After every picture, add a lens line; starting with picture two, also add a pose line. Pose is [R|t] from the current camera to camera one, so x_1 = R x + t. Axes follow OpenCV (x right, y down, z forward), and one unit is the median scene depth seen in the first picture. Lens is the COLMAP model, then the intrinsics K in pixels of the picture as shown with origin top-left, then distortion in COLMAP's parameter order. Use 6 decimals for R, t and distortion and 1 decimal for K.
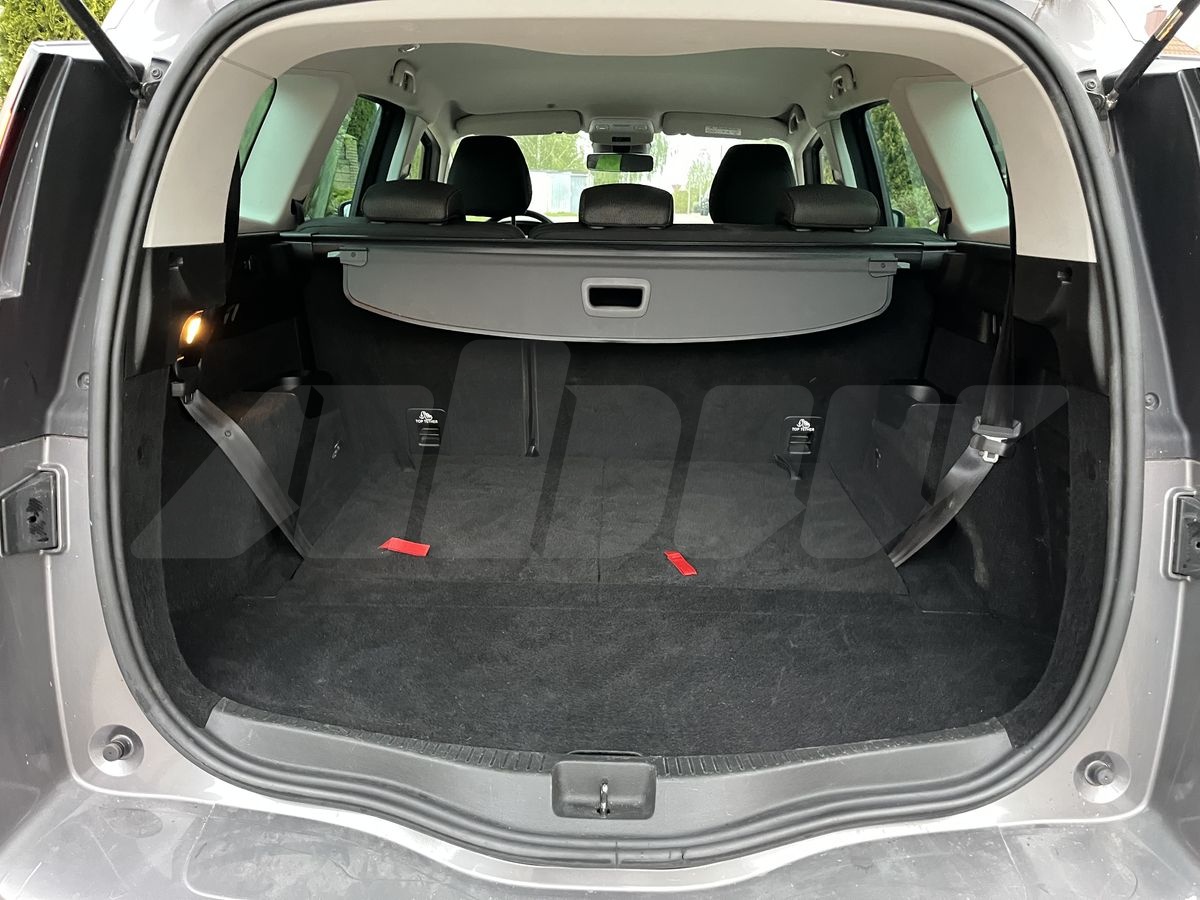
lens RADIAL K [[906.0, 0, 596.8], [0, 906.0, 450.1], [0, 0, 1]] dist [0.054717, -0.072577]
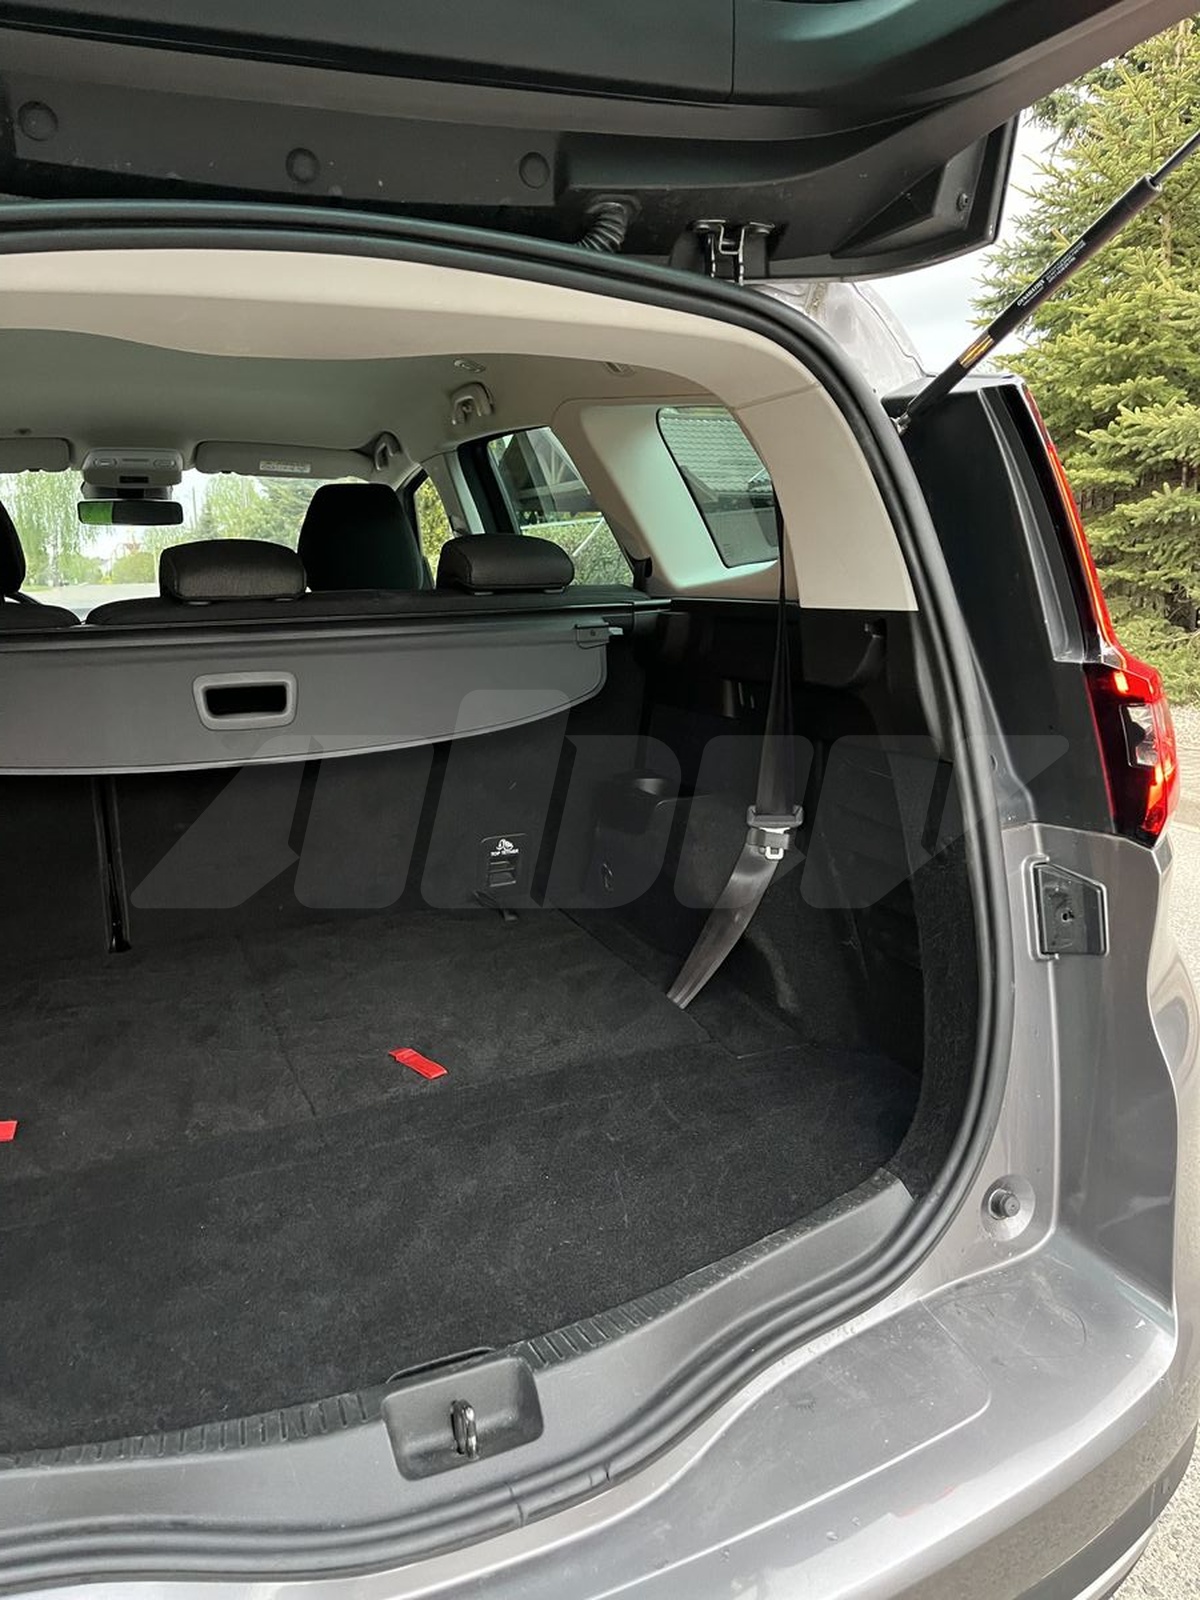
lens RADIAL K [[1208.0, 0, 597.7], [0, 1208.0, 812.8], [0, 0, 1]] dist [0.054717, -0.072577]
pose [[0.903404, -0.124914, 0.410193, -0.193953], [0.149748, 0.988304, -0.028839, -0.026082], [-0.401793, 0.087479, 0.911543, 0.086900]]
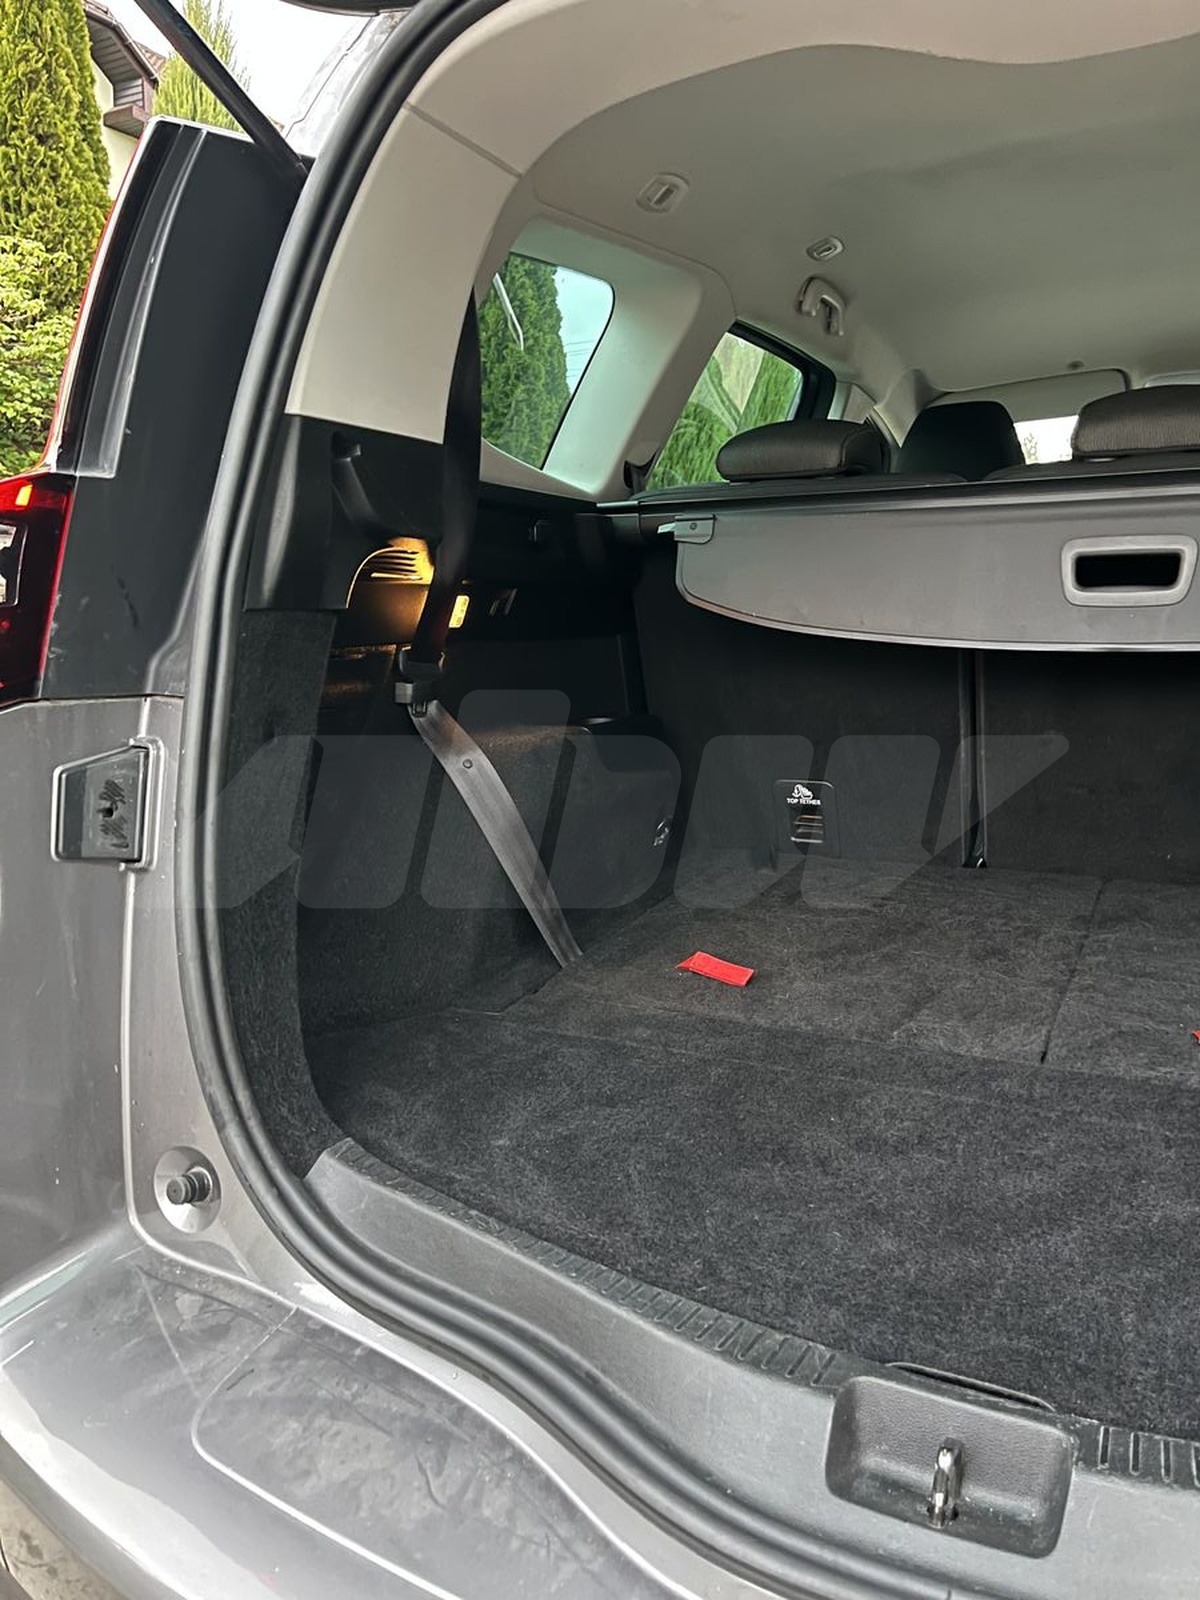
lens RADIAL K [[1208.0, 0, 595.0], [0, 1208.0, 811.5], [0, 0, 1]] dist [0.054717, -0.072577]
pose [[0.900350, 0.043601, -0.432977, 0.087561], [-0.088578, 0.992500, -0.084248, 0.107458], [0.426057, 0.114205, 0.897459, 0.313028]]
